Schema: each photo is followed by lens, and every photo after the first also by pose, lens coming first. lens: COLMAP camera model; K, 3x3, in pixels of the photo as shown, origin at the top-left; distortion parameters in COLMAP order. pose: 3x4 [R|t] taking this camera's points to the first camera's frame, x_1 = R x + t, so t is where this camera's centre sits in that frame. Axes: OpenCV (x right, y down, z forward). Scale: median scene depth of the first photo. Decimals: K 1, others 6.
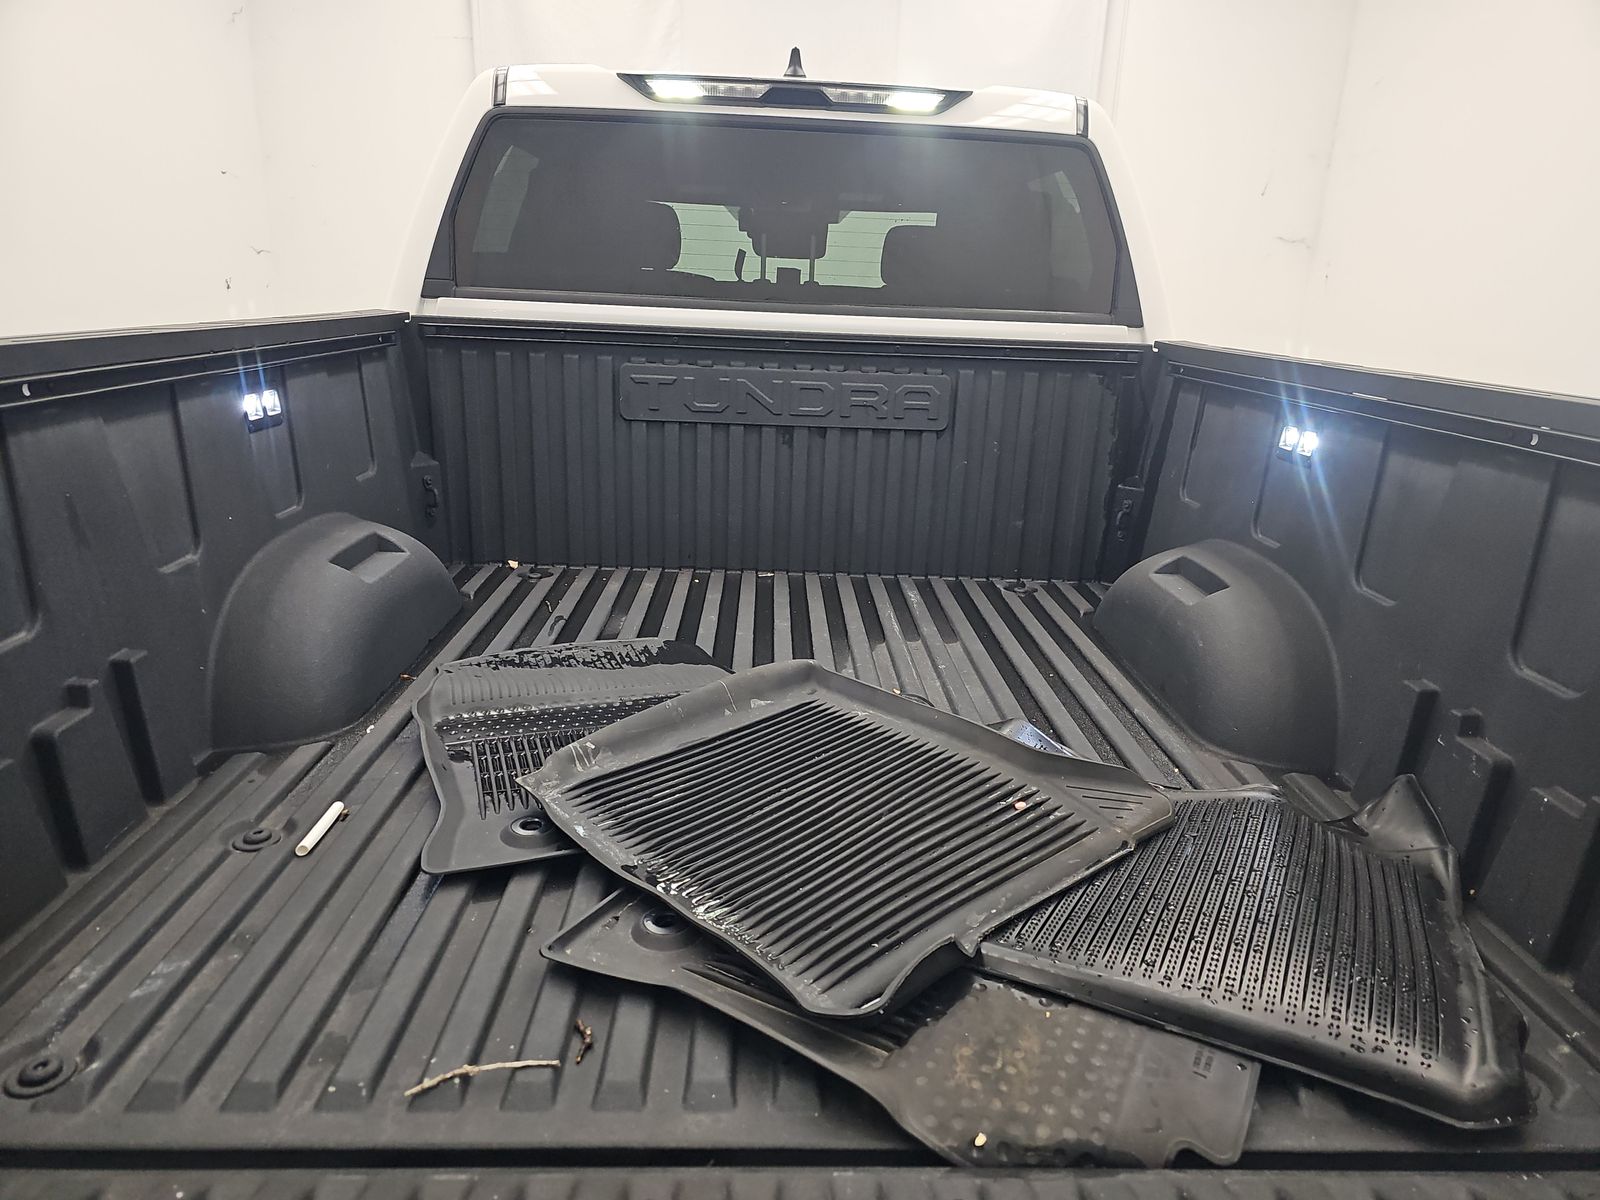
lens RADIAL K [[1045.0, 0, 811.1], [0, 1045.0, 587.0], [0, 0, 1]] dist [0.010208, 0.000585]
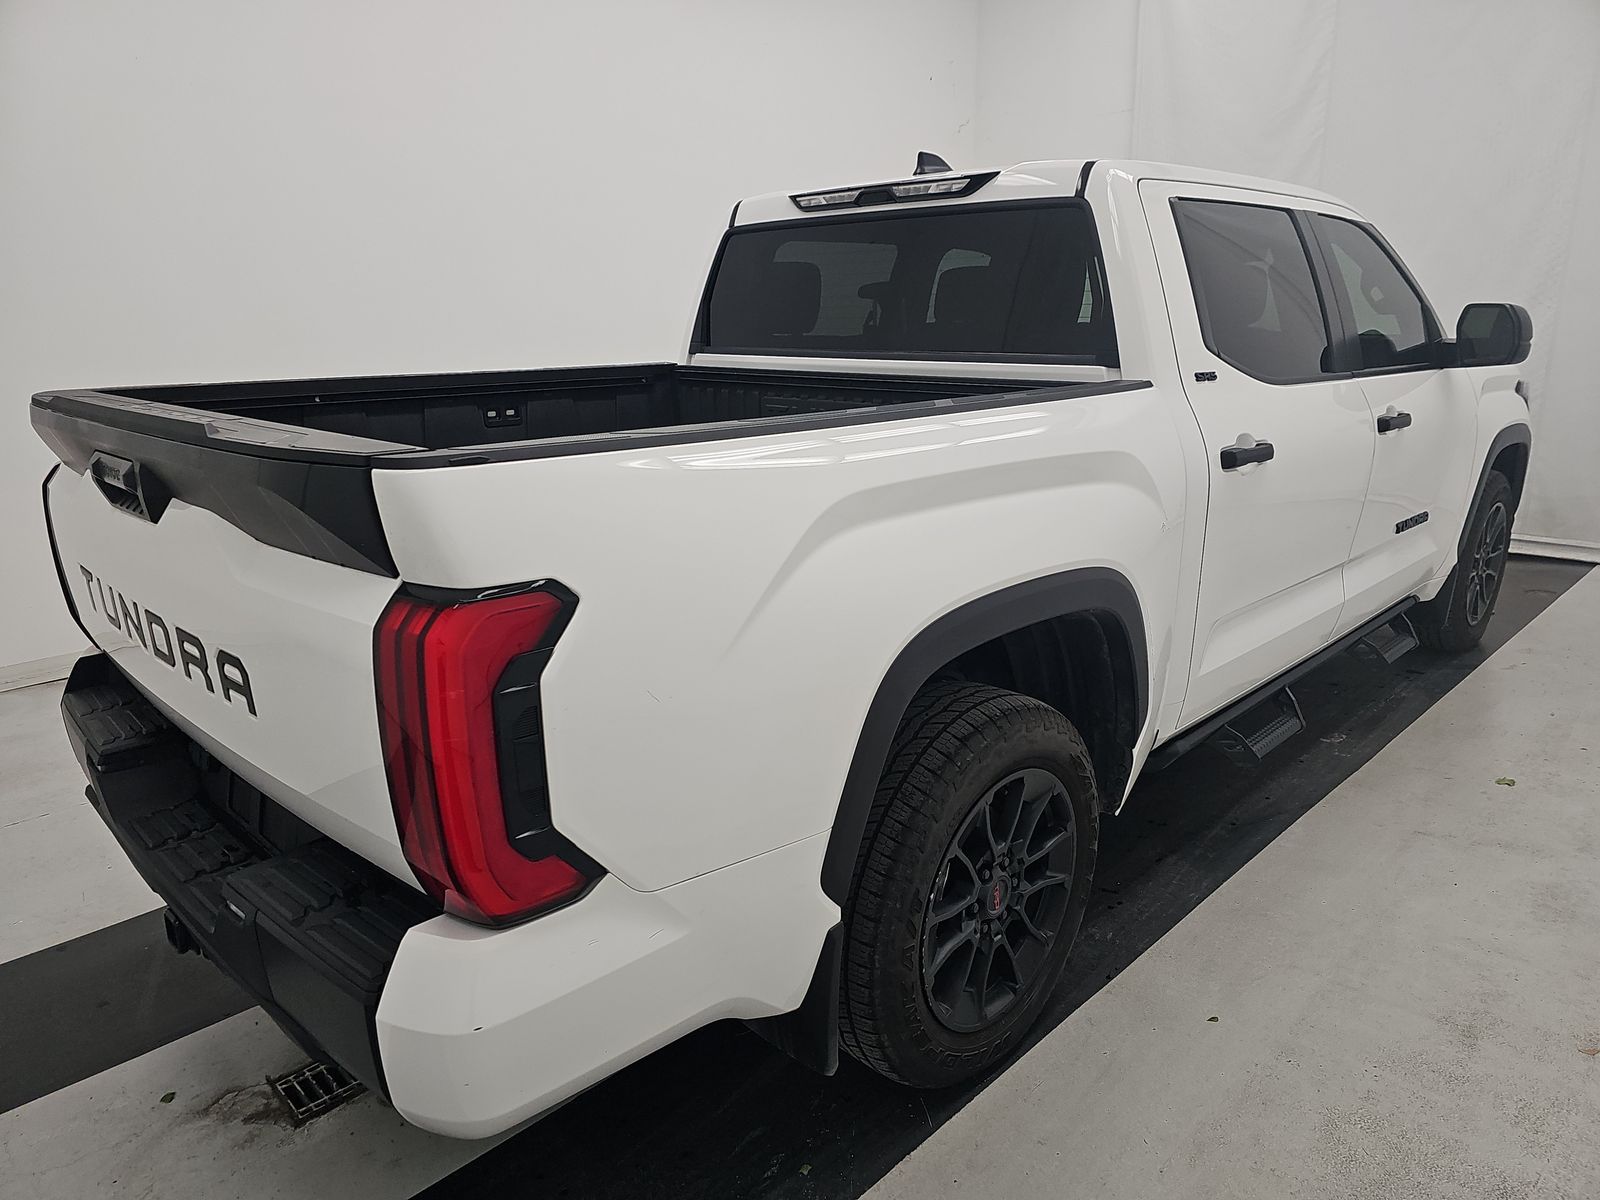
lens RADIAL K [[1063.0, 0, 797.2], [0, 1063.0, 606.3], [0, 0, 1]] dist [0.032454, -0.012678]
pose [[0.683480, 0.148759, -0.714651, 0.926247], [-0.167117, 0.984901, 0.045185, -0.002725], [0.710582, 0.088548, 0.698020, 0.032956]]
